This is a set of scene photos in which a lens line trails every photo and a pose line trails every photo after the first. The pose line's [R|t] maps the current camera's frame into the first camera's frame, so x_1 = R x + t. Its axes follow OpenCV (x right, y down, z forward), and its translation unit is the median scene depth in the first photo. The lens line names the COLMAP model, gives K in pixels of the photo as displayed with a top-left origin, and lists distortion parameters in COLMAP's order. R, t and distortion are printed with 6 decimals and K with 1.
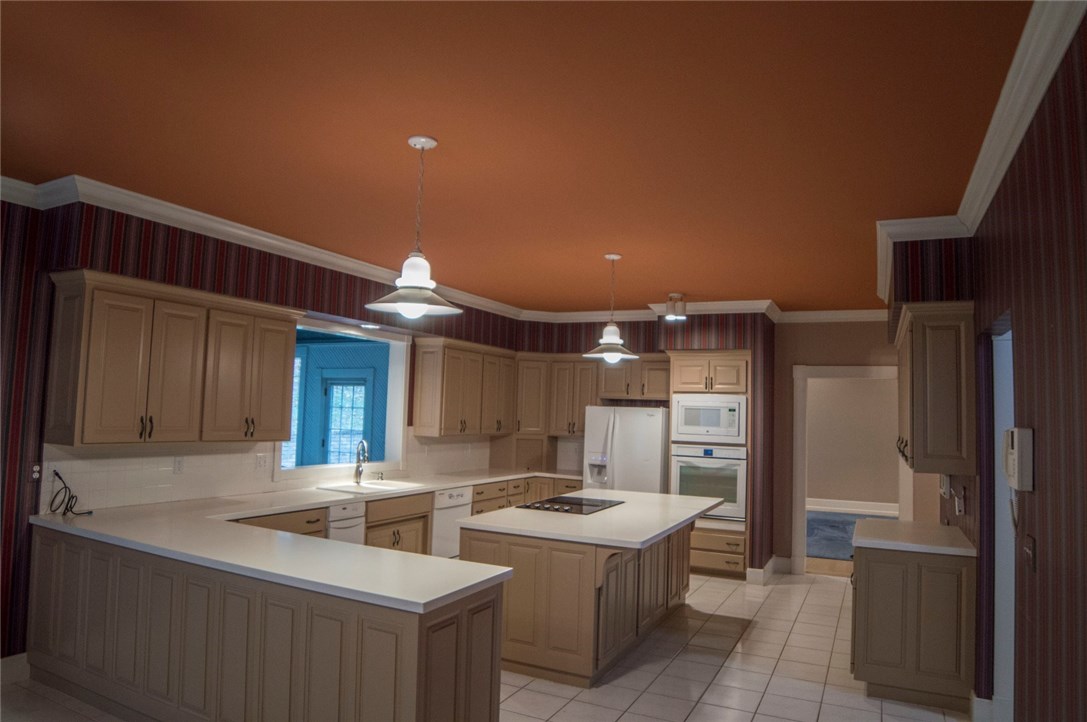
lens RADIAL K [[693.9, 0, 540.4], [0, 693.9, 362.0], [0, 0, 1]] dist [0.001307, 0.000393]
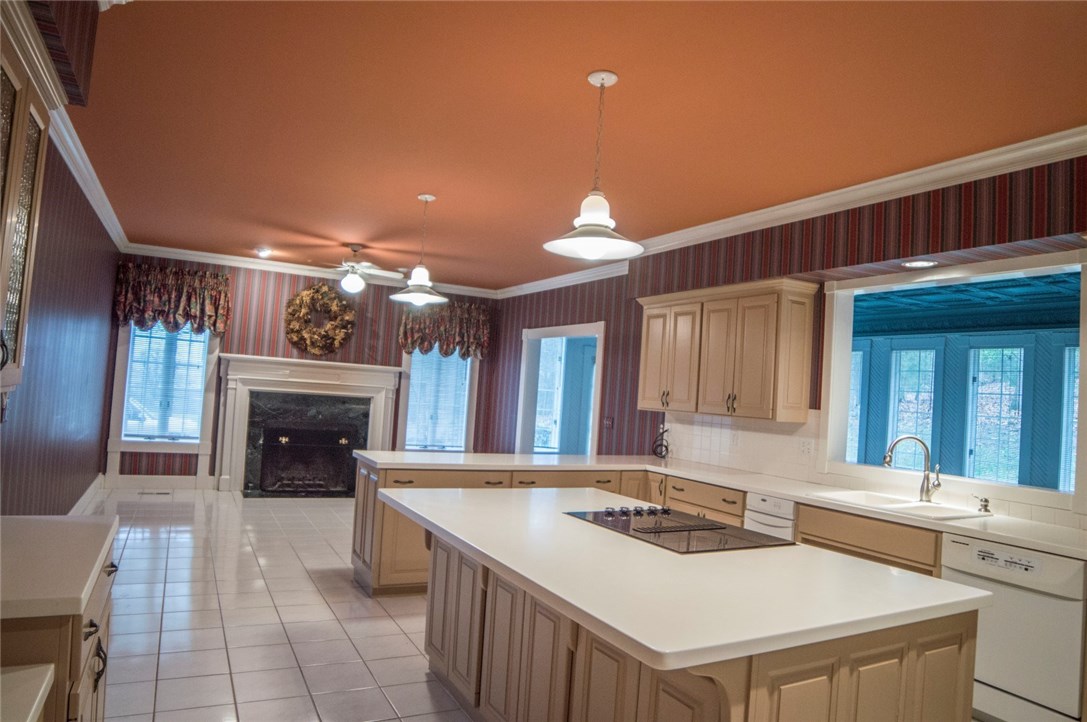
lens RADIAL K [[693.9, 0, 540.4], [0, 693.9, 362.0], [0, 0, 1]] dist [0.001307, 0.000393]
pose [[-0.524175, -0.104902, -0.845125, 0.639075], [-0.023664, 0.993795, -0.108679, 0.155816], [0.851282, -0.036968, -0.523405, 1.327701]]
